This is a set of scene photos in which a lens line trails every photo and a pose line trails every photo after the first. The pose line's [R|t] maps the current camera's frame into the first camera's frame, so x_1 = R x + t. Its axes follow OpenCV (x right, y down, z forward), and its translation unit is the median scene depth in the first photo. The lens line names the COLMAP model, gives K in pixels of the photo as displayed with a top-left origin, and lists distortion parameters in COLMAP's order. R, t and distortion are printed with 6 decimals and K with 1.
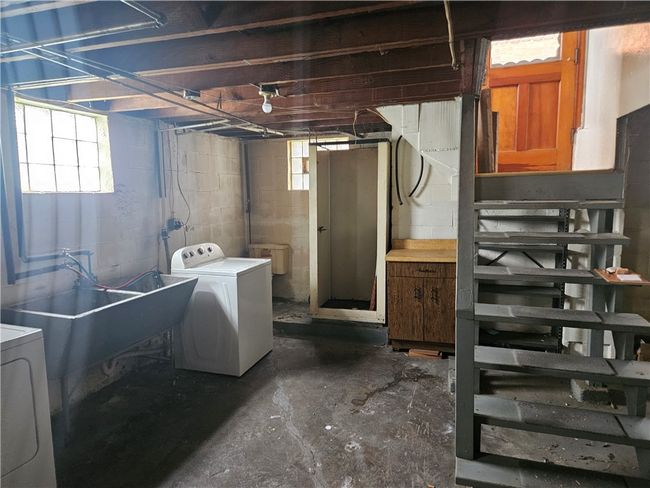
lens RADIAL K [[427.8, 0, 326.8], [0, 427.8, 250.3], [0, 0, 1]] dist [0.067380, -0.057917]
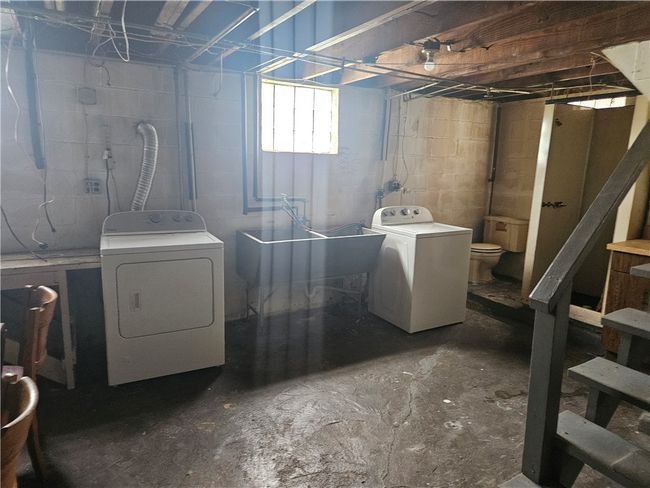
lens RADIAL K [[427.8, 0, 326.8], [0, 427.8, 250.3], [0, 0, 1]] dist [0.067380, -0.057917]
pose [[0.753617, 0.164780, -0.636325, 0.275887], [-0.124158, 0.986327, 0.108372, 0.004440], [0.645482, -0.002666, 0.763771, 0.066666]]
